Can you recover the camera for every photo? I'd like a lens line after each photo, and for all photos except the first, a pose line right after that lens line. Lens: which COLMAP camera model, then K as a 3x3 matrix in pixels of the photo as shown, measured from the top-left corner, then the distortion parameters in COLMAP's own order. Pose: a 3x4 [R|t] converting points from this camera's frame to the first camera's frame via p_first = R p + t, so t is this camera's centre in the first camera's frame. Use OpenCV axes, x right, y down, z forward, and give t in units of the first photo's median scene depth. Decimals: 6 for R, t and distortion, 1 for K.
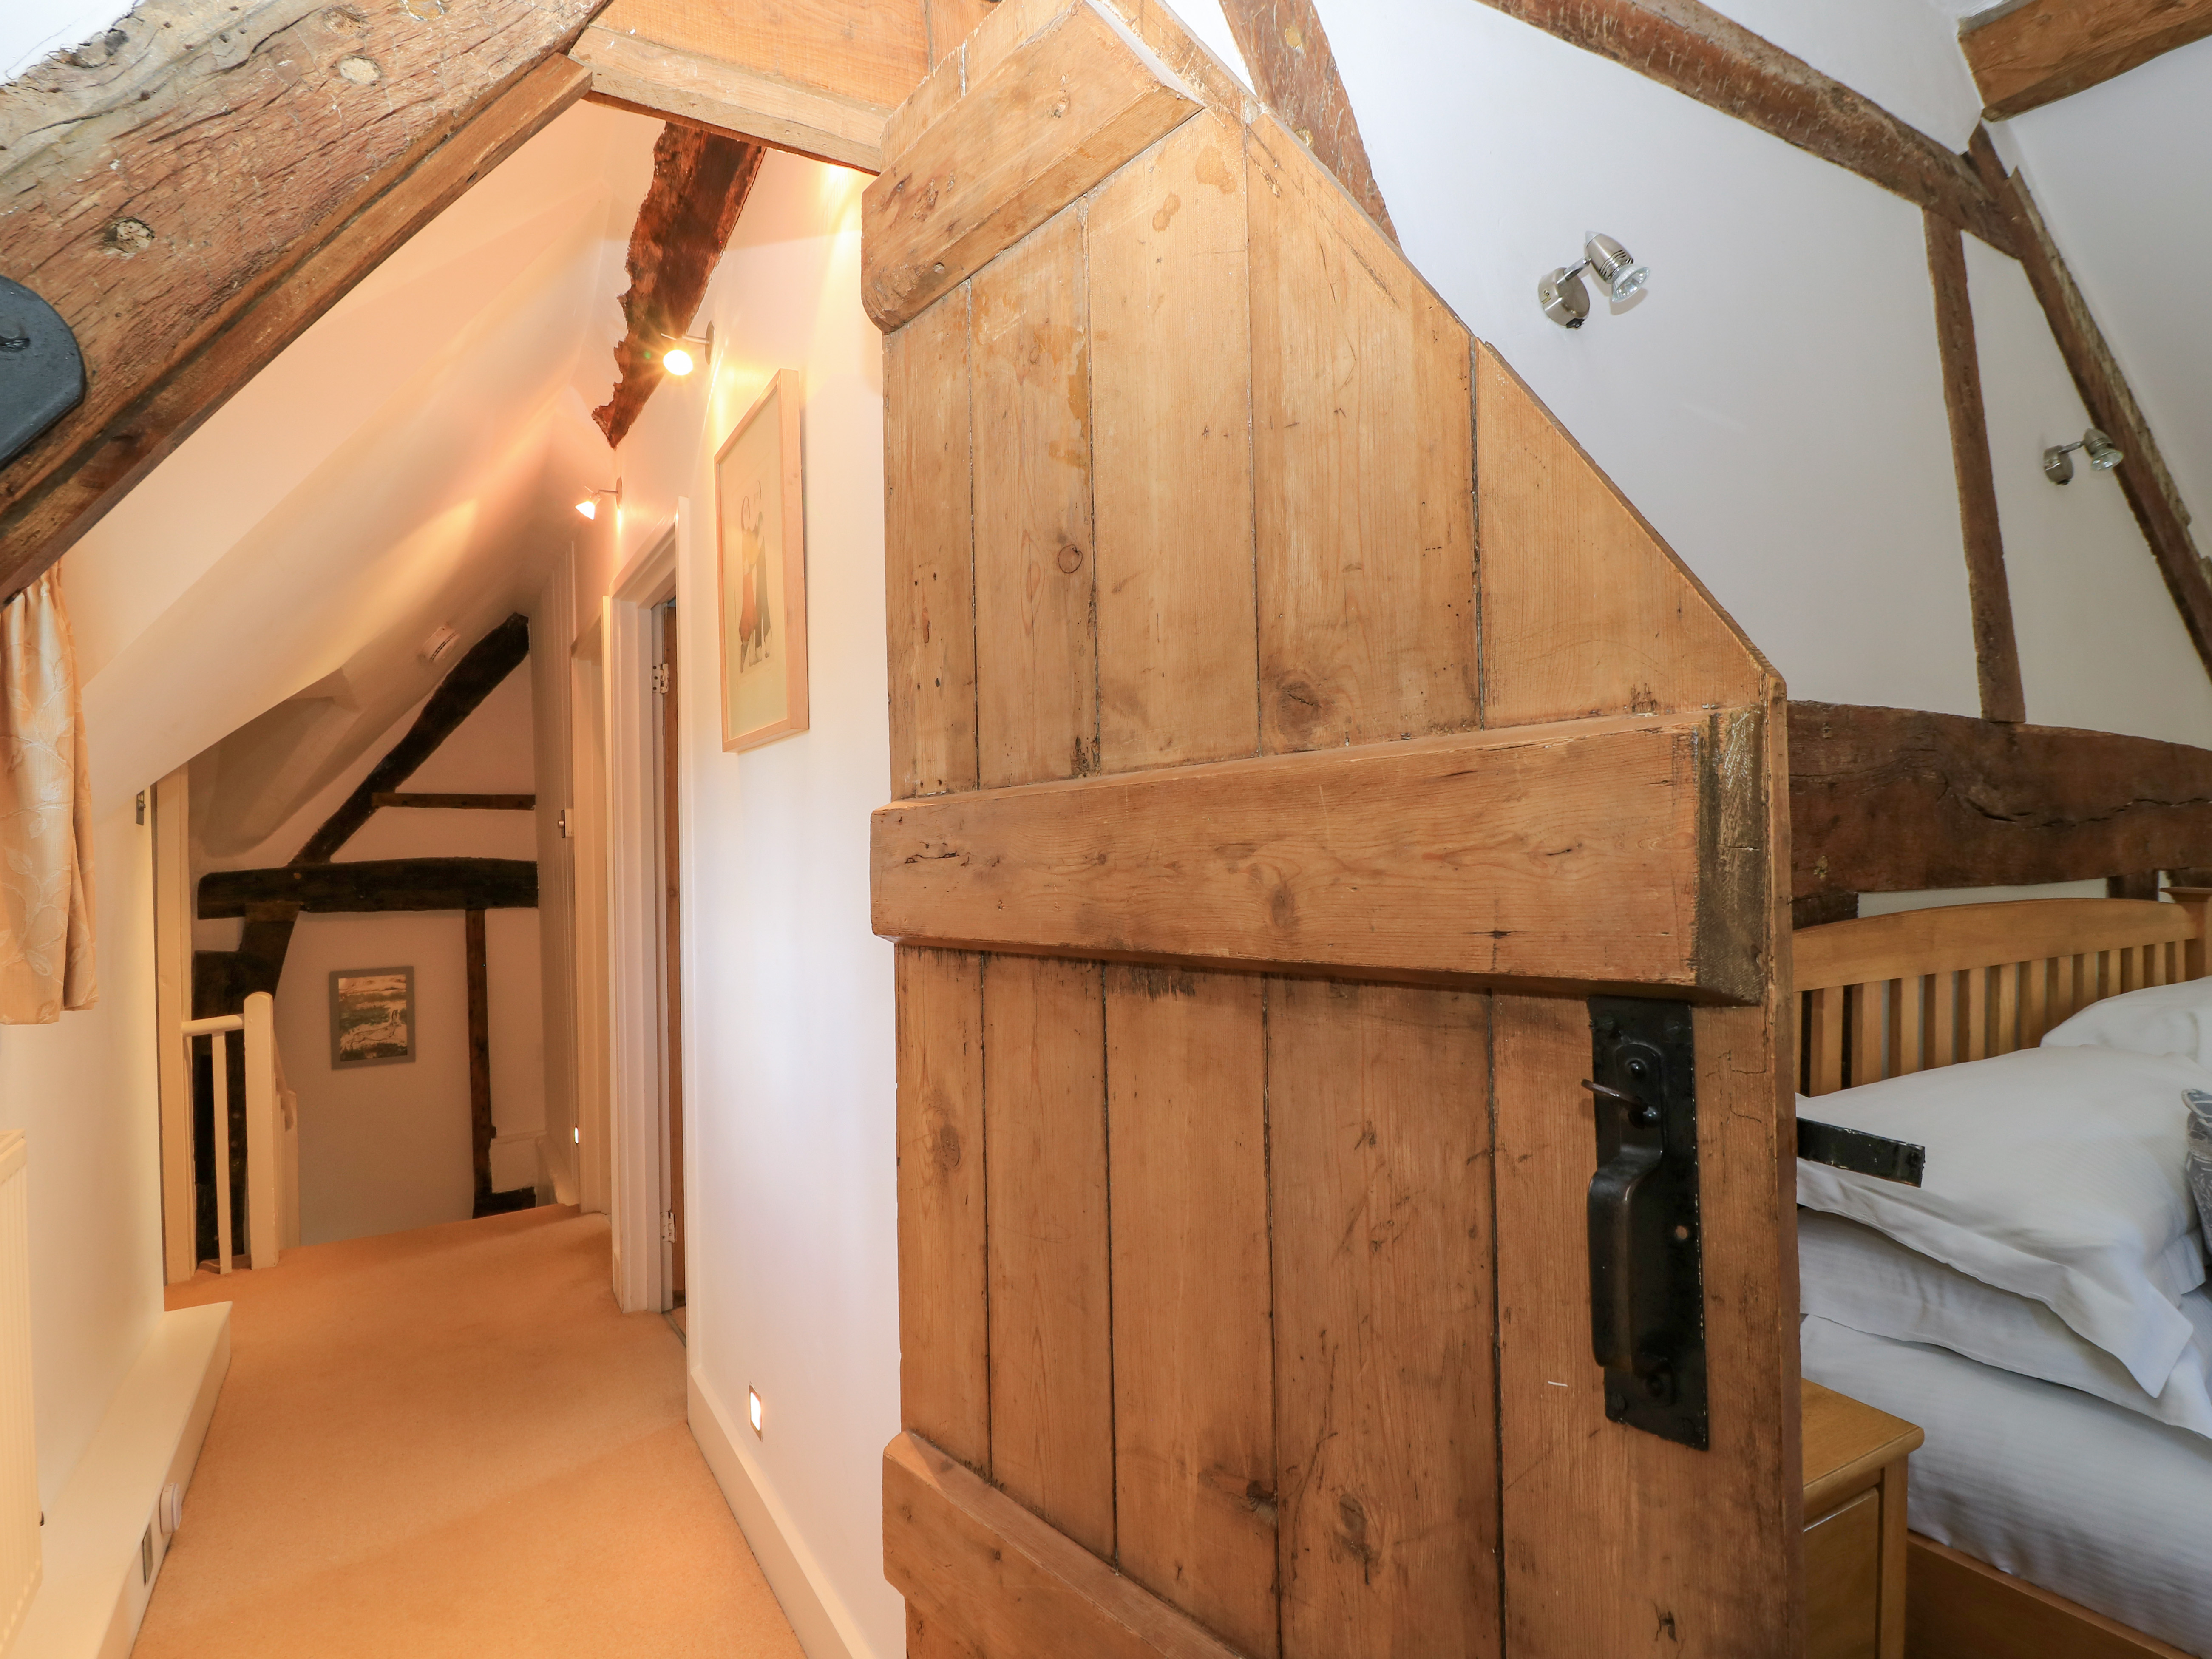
lens RADIAL K [[1164.0, 0, 1104.5], [0, 1164.0, 825.4], [0, 0, 1]] dist [0.005507, -0.017081]
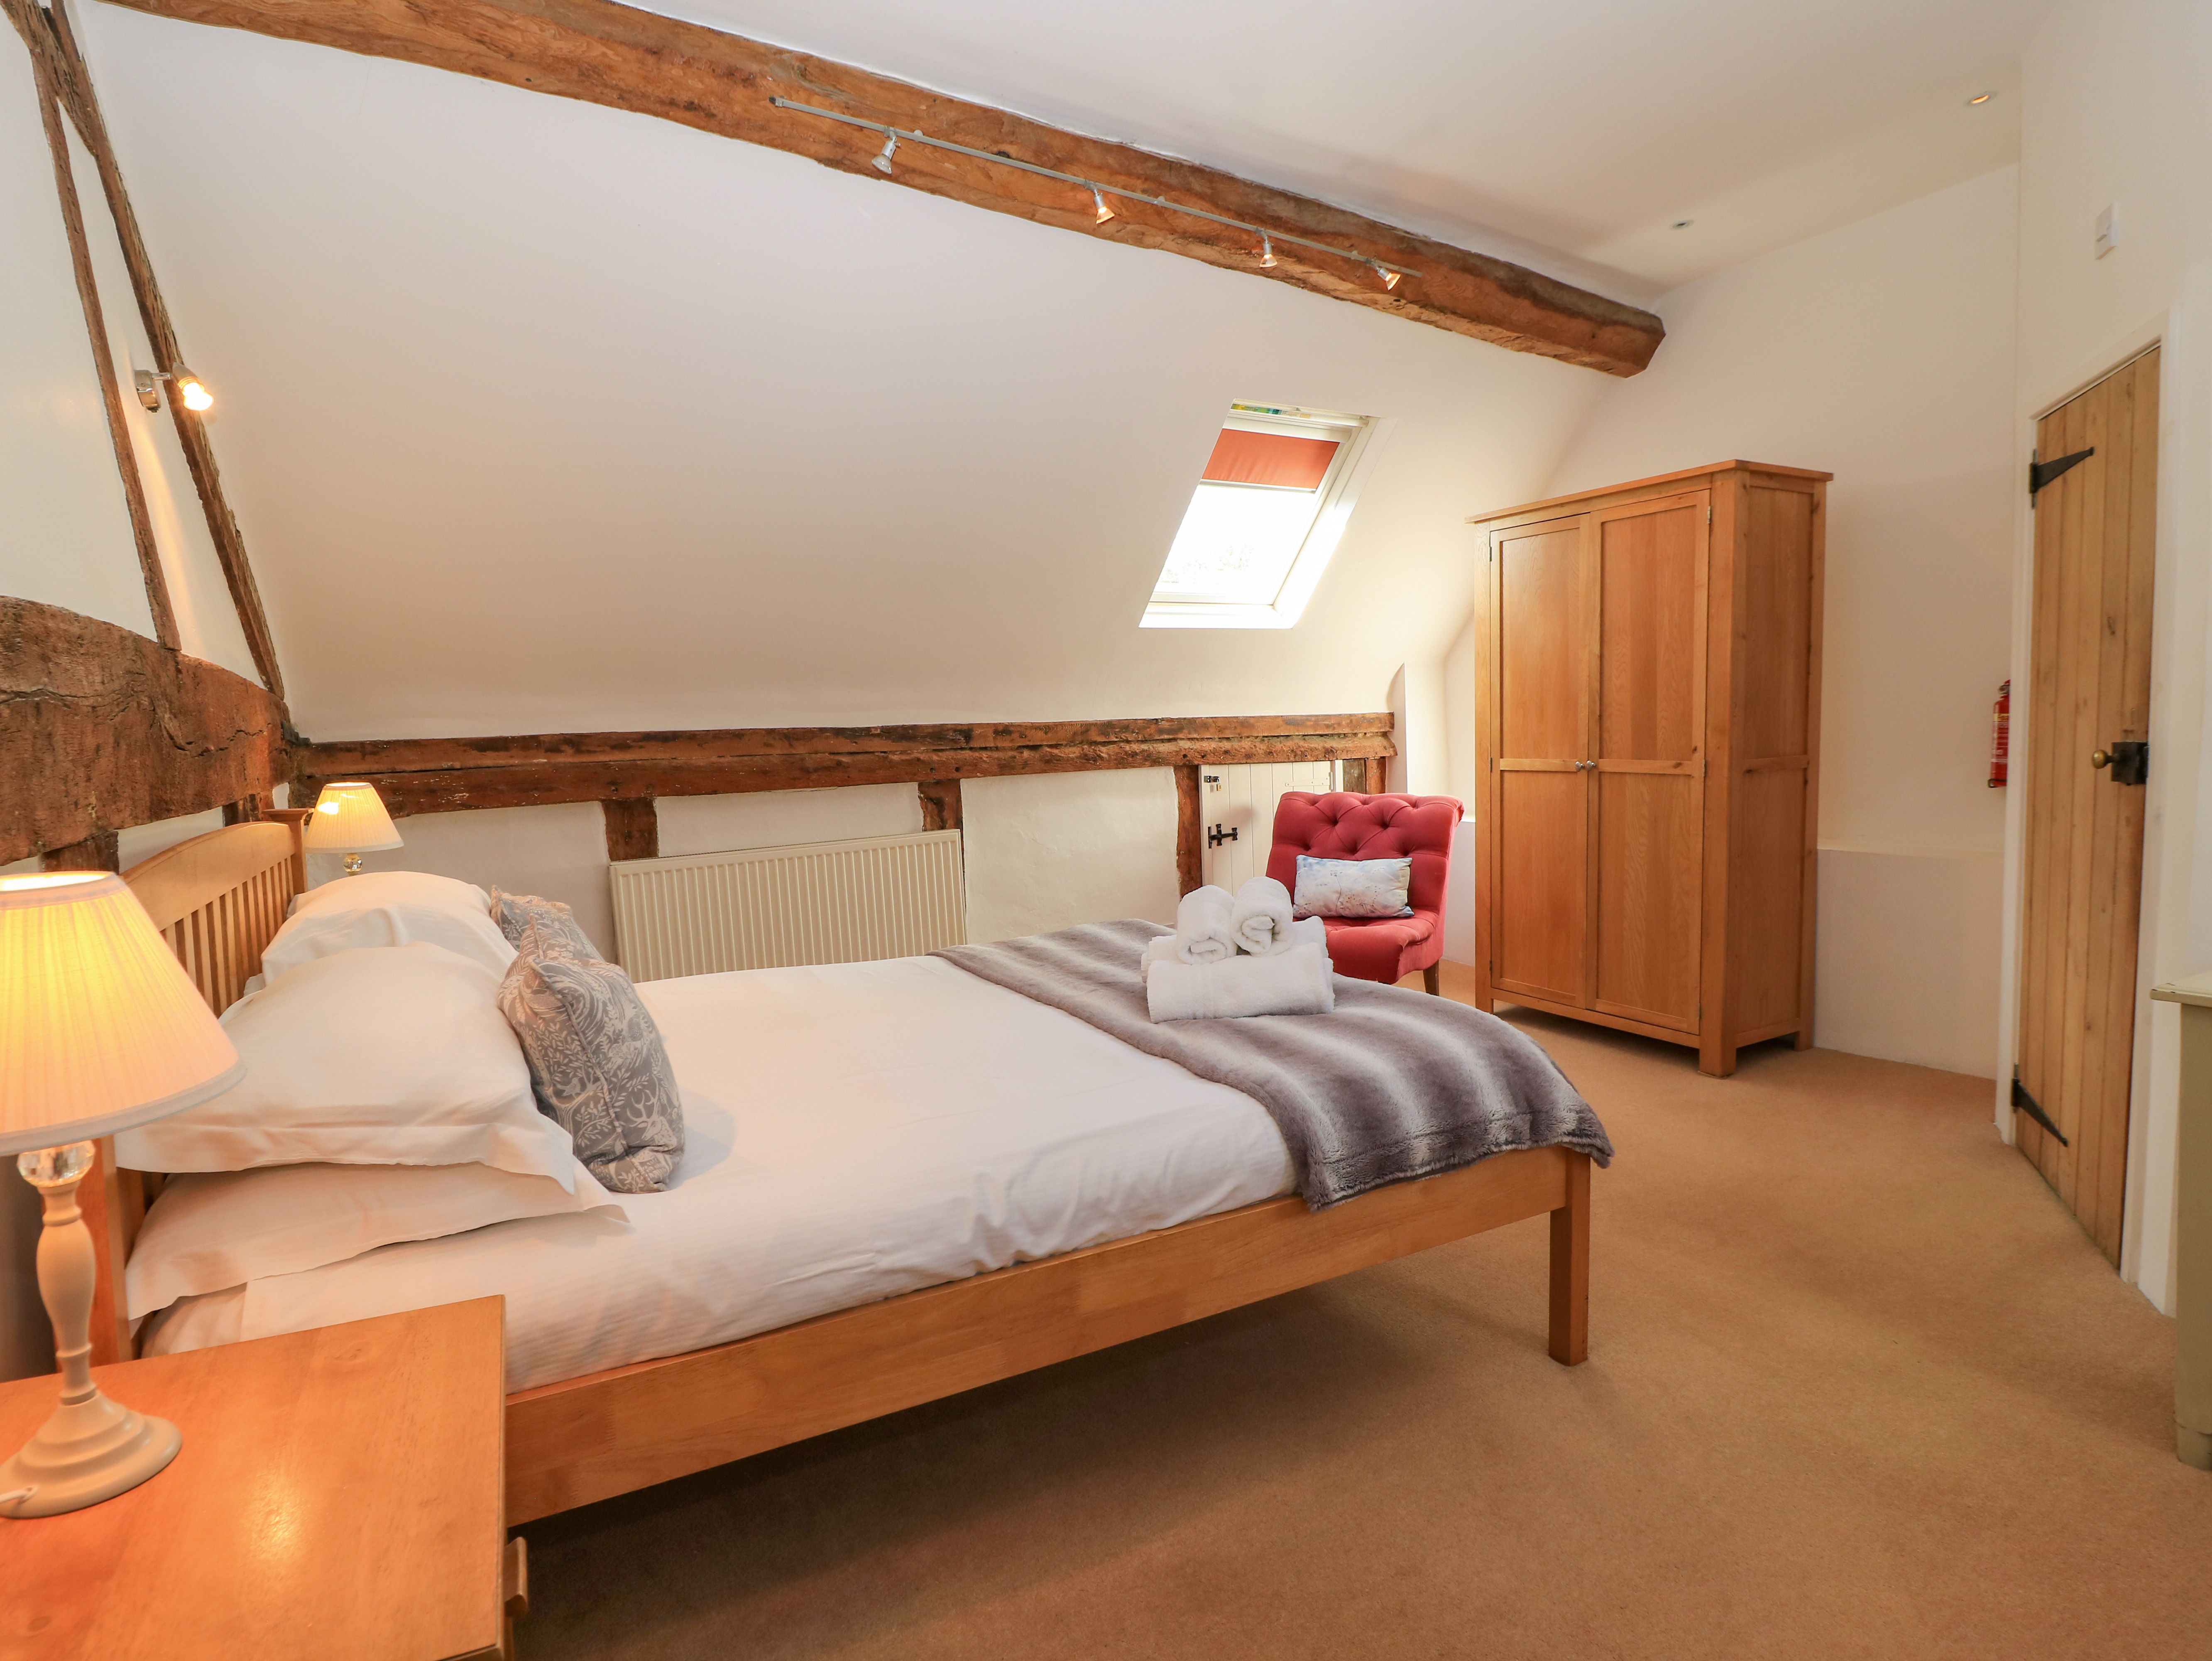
lens RADIAL K [[1164.2, 0, 1104.5], [0, 1164.2, 826.4], [0, 0, 1]] dist [0.005507, -0.017081]
pose [[0.055555, -0.070809, 0.995942, -0.272313], [0.016303, 0.997413, 0.070004, 0.005839], [-0.998323, 0.012348, 0.056566, 0.285551]]
